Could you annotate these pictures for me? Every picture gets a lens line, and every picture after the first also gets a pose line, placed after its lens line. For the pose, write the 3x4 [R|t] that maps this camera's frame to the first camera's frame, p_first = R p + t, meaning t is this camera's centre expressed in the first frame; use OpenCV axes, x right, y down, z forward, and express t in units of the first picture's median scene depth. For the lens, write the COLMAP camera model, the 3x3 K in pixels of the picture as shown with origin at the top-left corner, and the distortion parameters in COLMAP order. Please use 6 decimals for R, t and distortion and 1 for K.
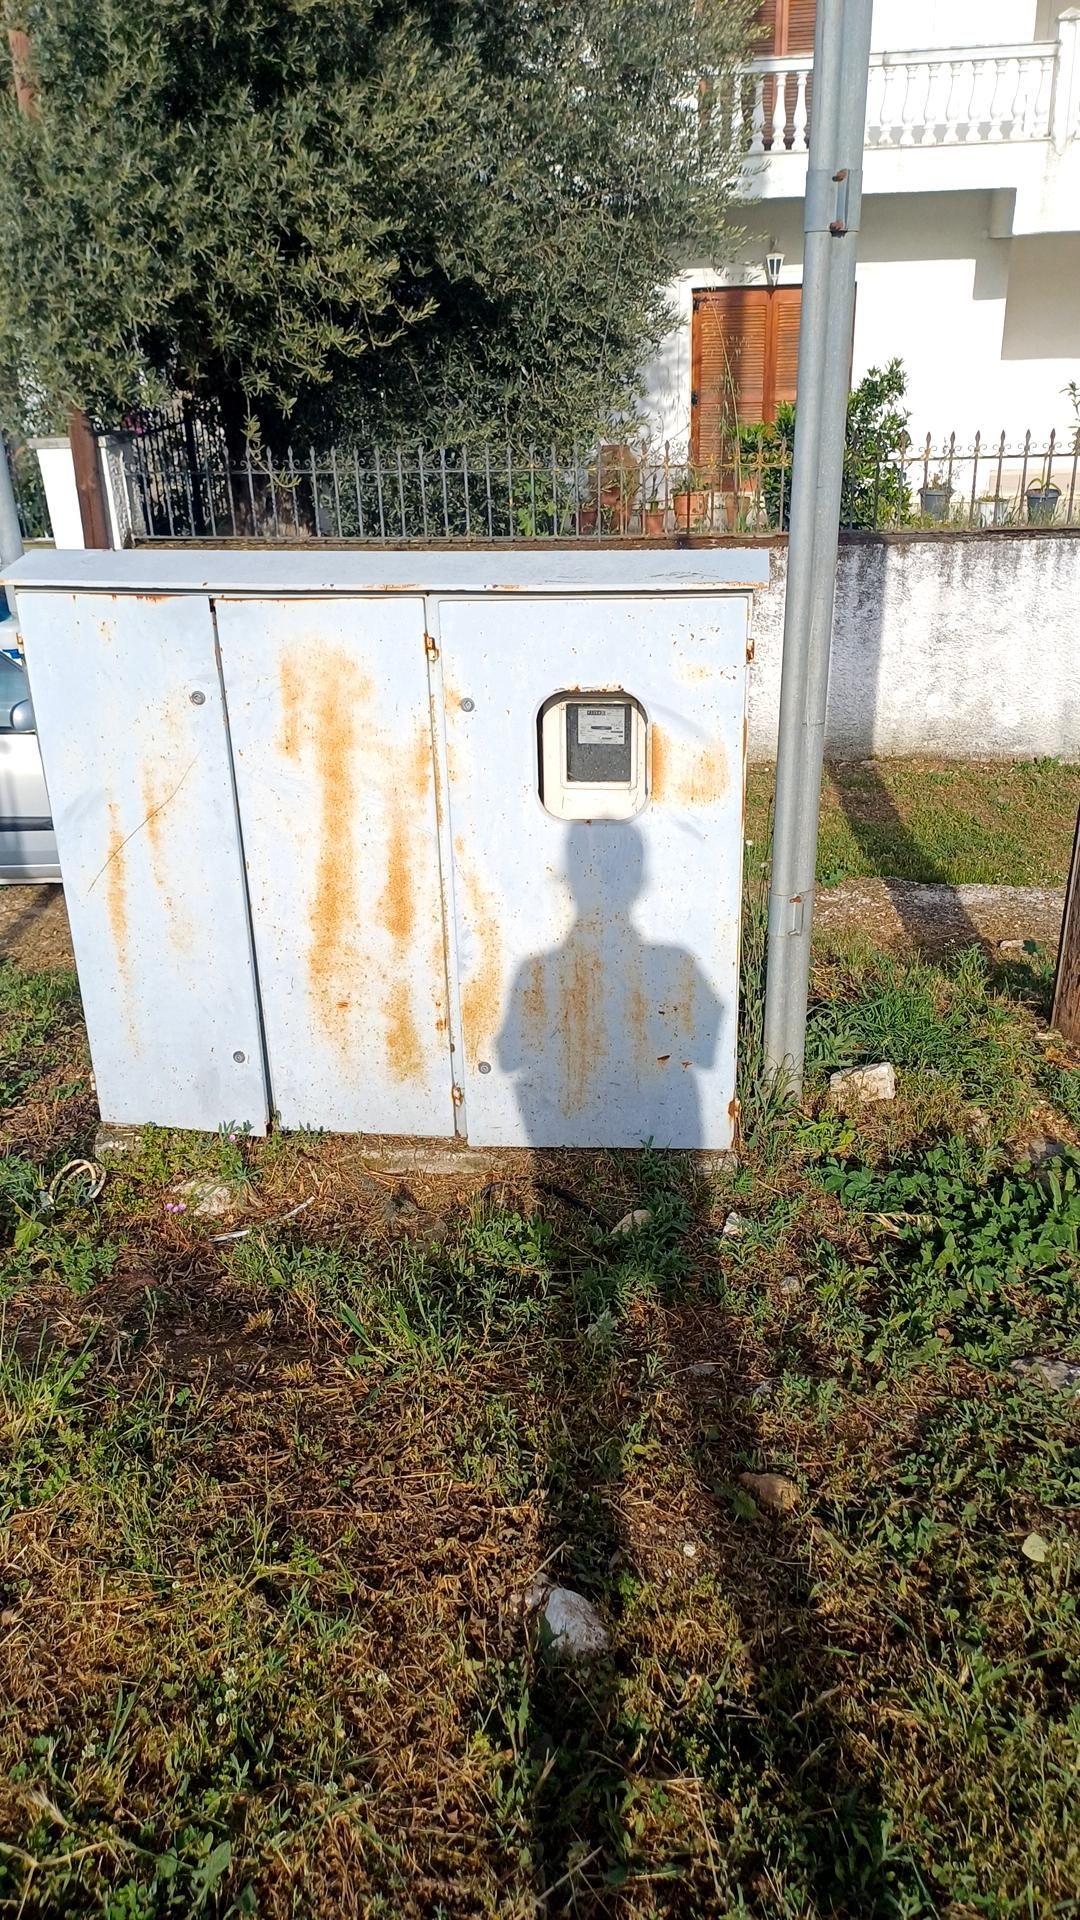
lens RADIAL K [[1436.7, 0, 540.0], [0, 1436.7, 960.0], [0, 0, 1]] dist [0.090303, -0.092124]
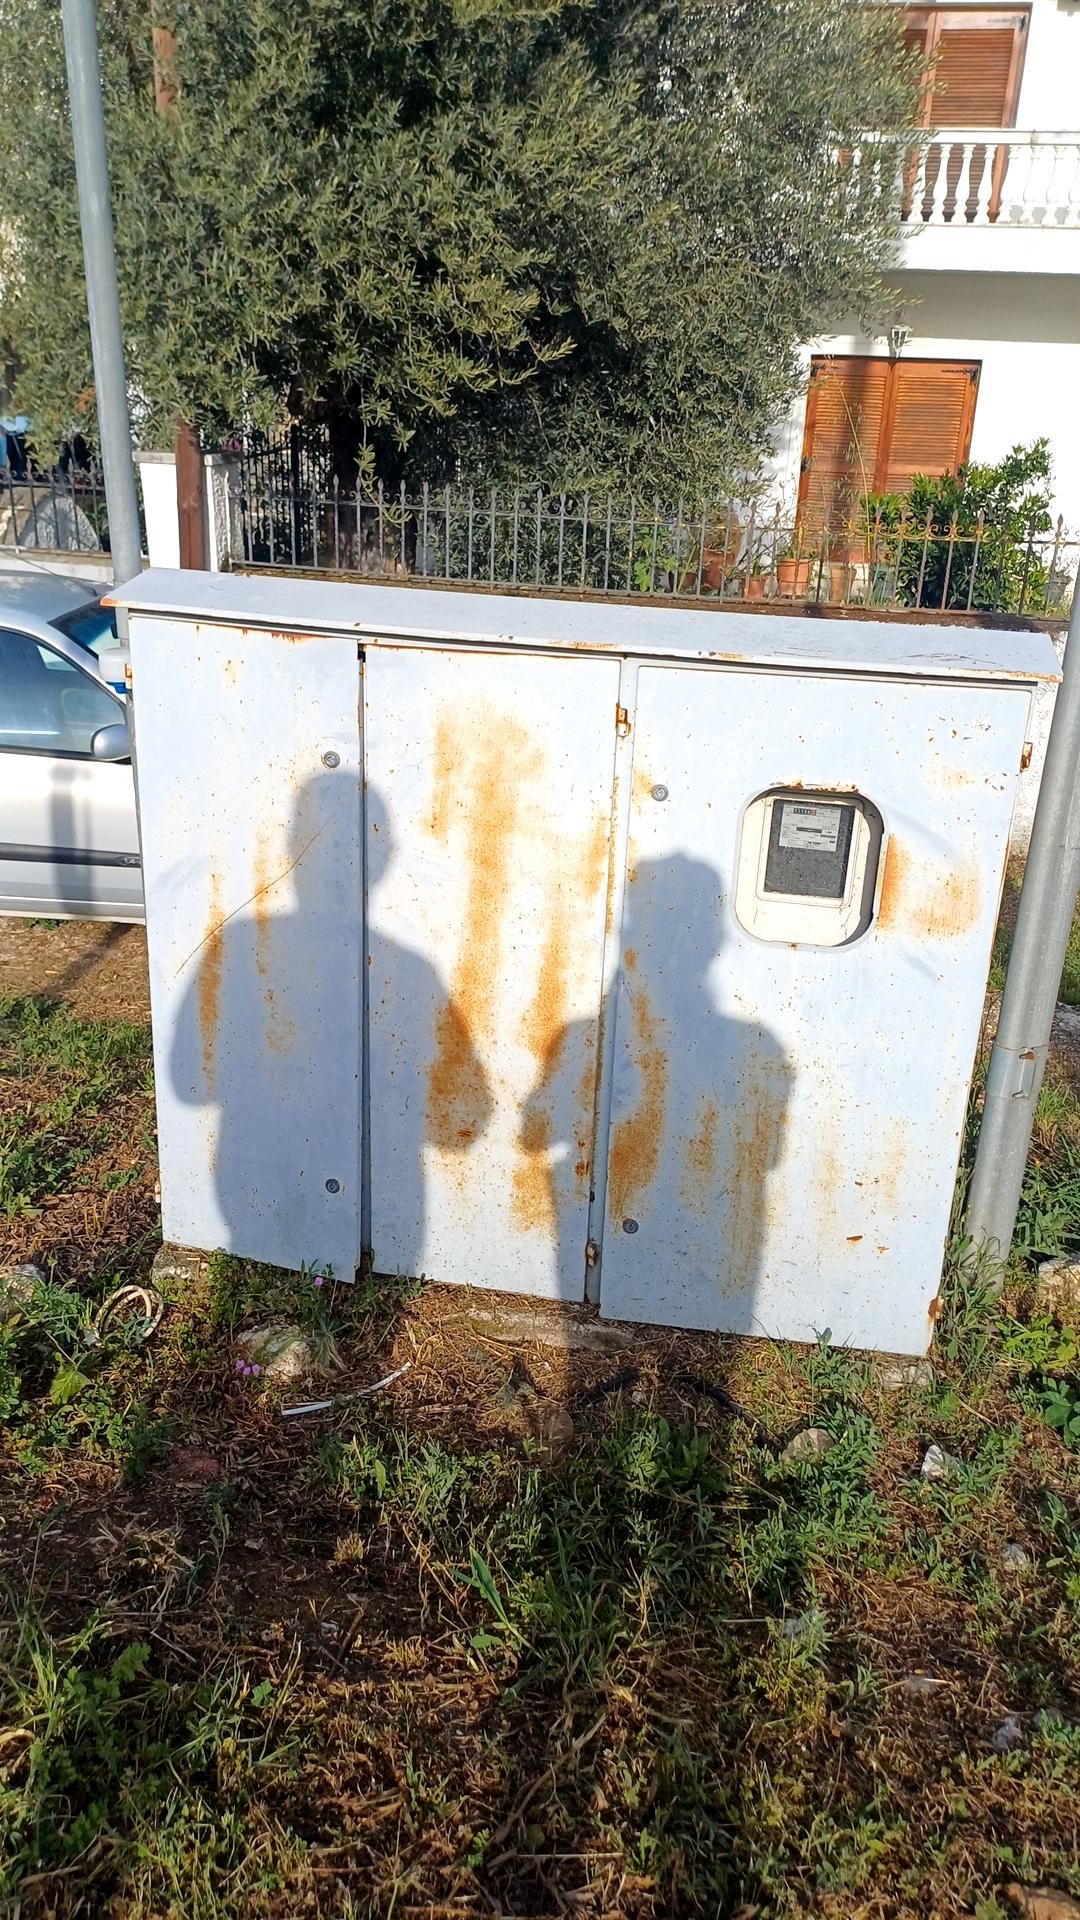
lens RADIAL K [[1403.6, 0, 540.0], [0, 1403.6, 960.0], [0, 0, 1]] dist [0.076323, -0.079255]
pose [[0.996355, 0.083326, -0.018269, -0.046256], [-0.083798, 0.996122, -0.026809, -0.026843], [0.015964, 0.028242, 0.999474, 0.098427]]
